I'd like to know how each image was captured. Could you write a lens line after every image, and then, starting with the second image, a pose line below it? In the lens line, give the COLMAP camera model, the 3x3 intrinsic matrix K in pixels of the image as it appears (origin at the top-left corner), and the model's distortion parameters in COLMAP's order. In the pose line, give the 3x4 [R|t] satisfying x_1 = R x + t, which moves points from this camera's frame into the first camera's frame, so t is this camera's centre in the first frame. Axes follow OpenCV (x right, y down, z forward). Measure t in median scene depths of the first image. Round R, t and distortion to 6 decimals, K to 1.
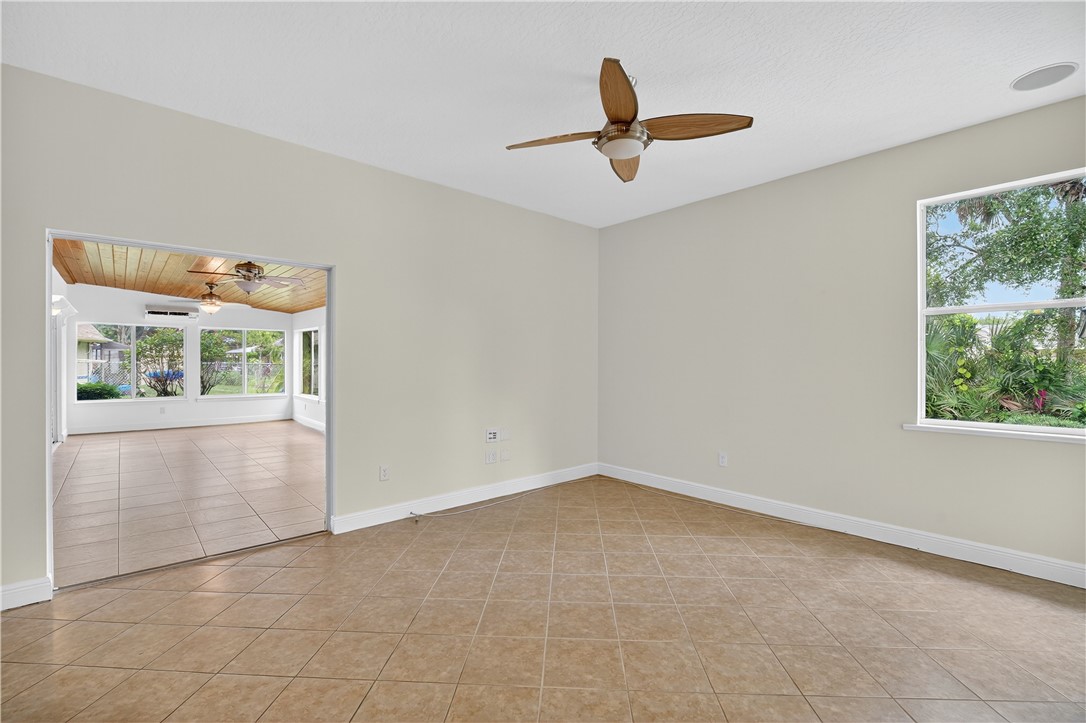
lens RADIAL K [[478.4, 0, 546.3], [0, 478.4, 365.2], [0, 0, 1]] dist [-0.012346, -0.000986]
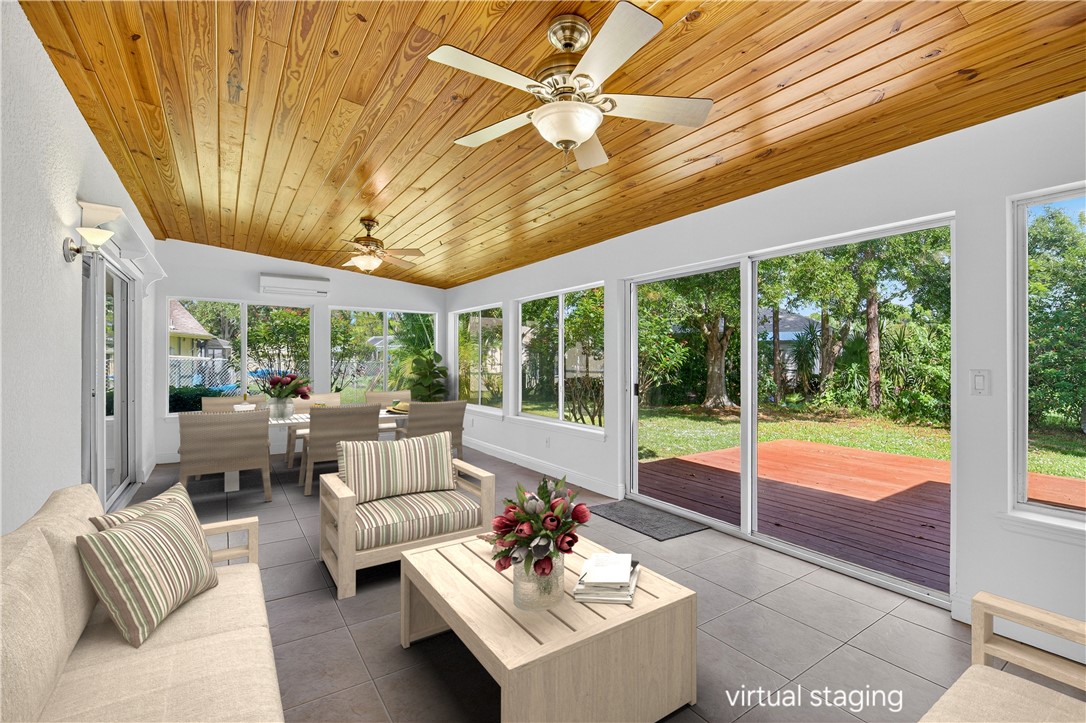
lens RADIAL K [[478.4, 0, 538.7], [0, 478.4, 359.2], [0, 0, 1]] dist [-0.012346, -0.000986]
pose [[0.989368, -0.002628, -0.145413, -0.321703], [0.001149, 0.999947, -0.010258, 0.004966], [0.145432, 0.009982, 0.989318, 0.350232]]
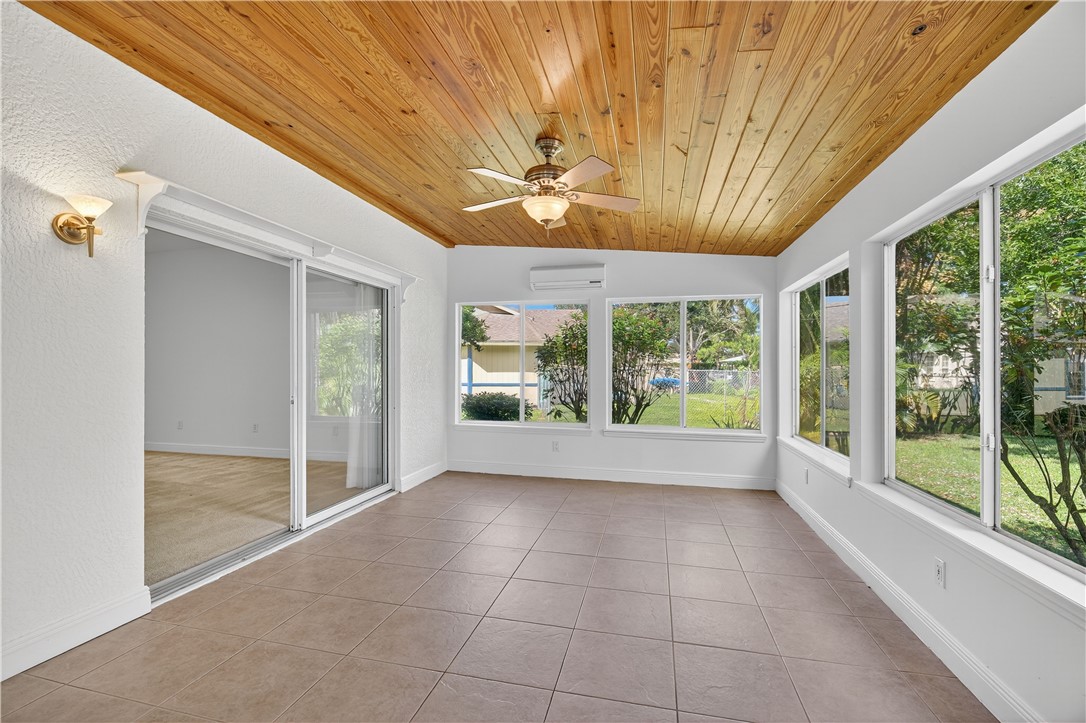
lens RADIAL K [[478.4, 0, 542.8], [0, 478.4, 369.5], [0, 0, 1]] dist [-0.012346, -0.000986]
pose [[0.569282, -0.008103, -0.822102, -0.318647], [-0.002958, 0.999925, -0.011904, 0.007725], [0.822137, 0.009209, 0.569215, 0.617107]]
